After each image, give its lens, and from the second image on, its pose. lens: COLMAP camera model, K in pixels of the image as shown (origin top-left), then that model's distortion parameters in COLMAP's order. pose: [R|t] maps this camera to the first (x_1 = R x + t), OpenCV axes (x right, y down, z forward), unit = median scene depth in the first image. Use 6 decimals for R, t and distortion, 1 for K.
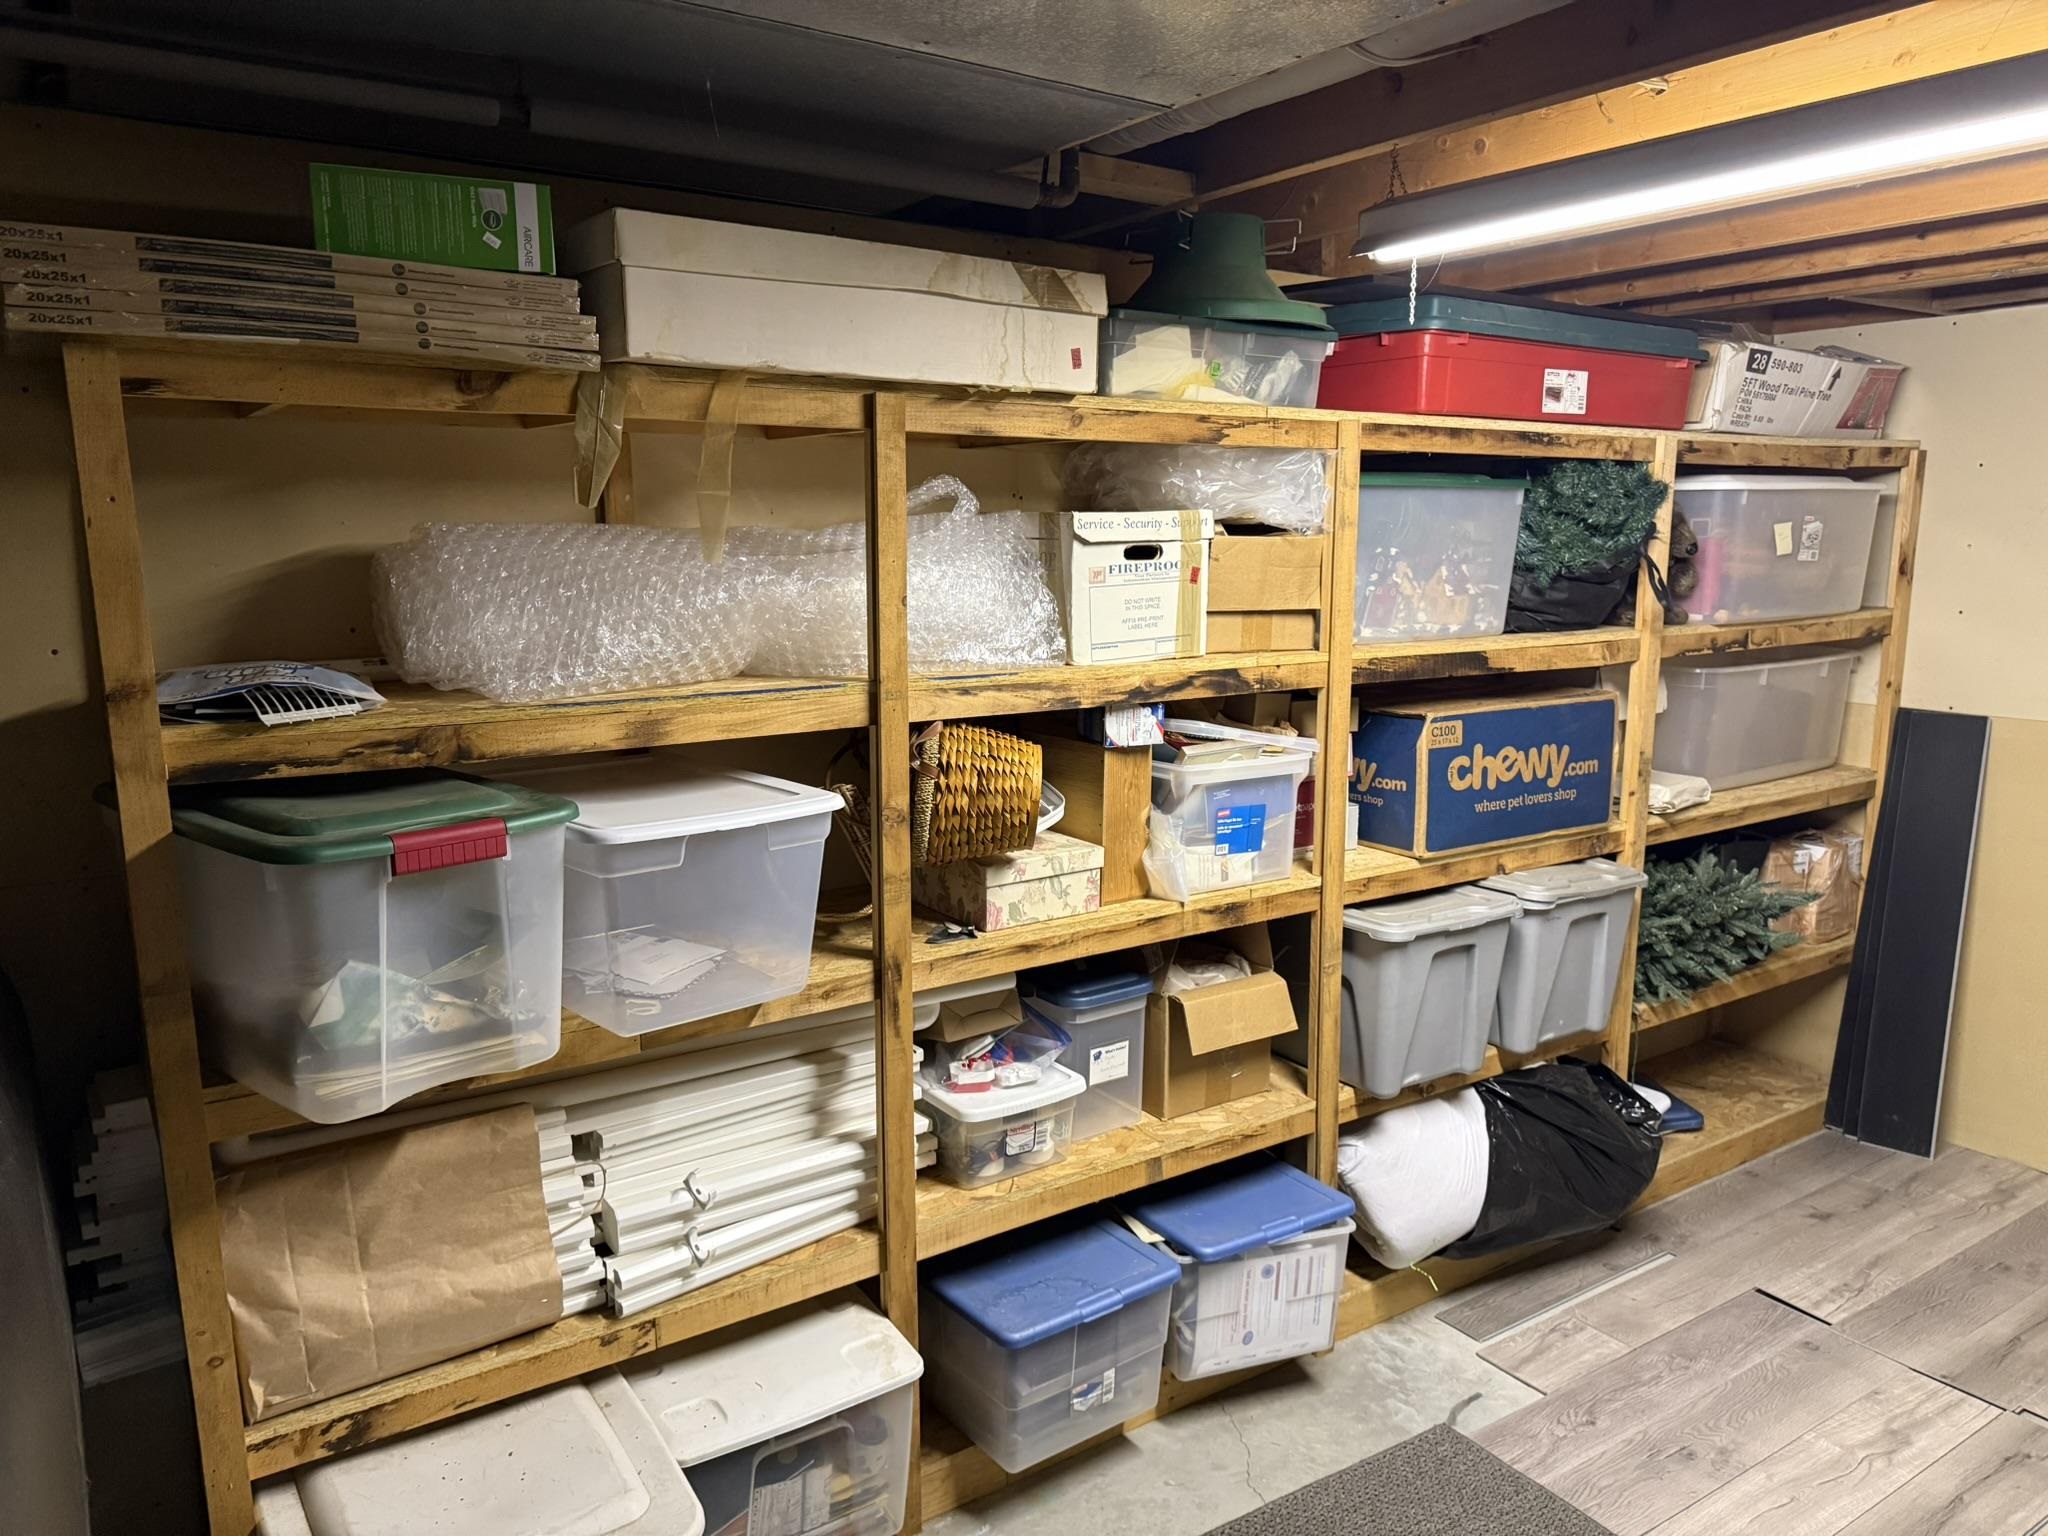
lens RADIAL K [[1454.3, 0, 1040.6], [0, 1454.3, 779.8], [0, 0, 1]] dist [0.045742, -0.034625]
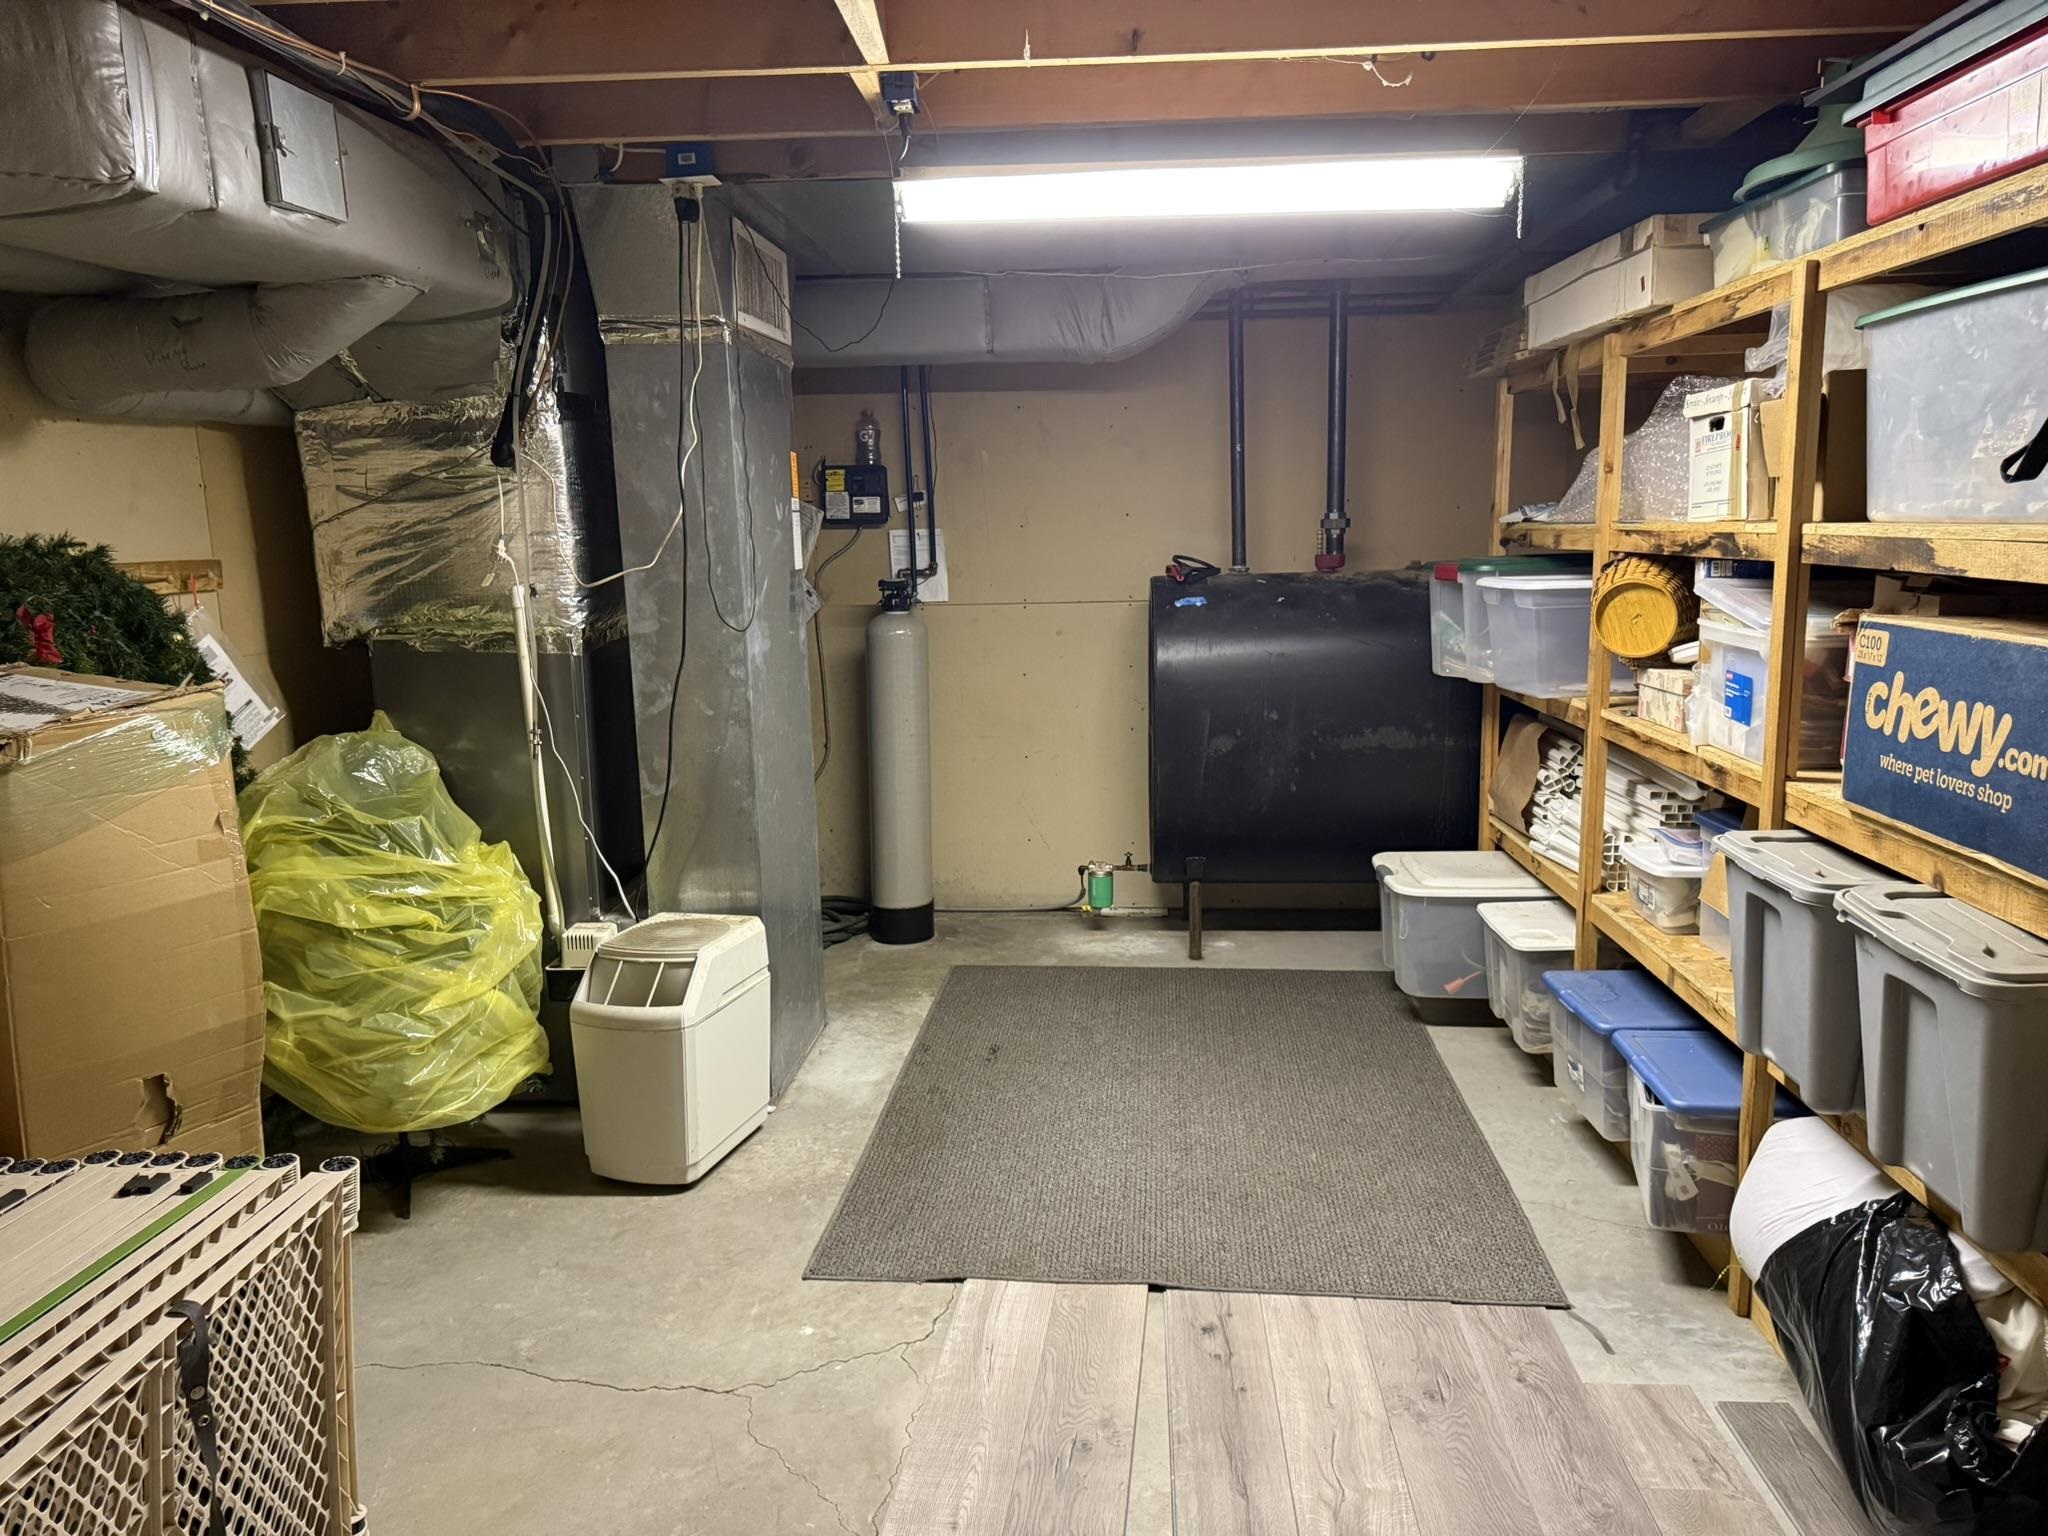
lens RADIAL K [[1454.3, 0, 1029.1], [0, 1454.3, 761.4], [0, 0, 1]] dist [0.045742, -0.034625]
pose [[-0.616828, 0.141308, -0.774310, 1.108125], [-0.115517, 0.956848, 0.266643, -0.122954], [0.778575, 0.253919, -0.573886, 1.087546]]
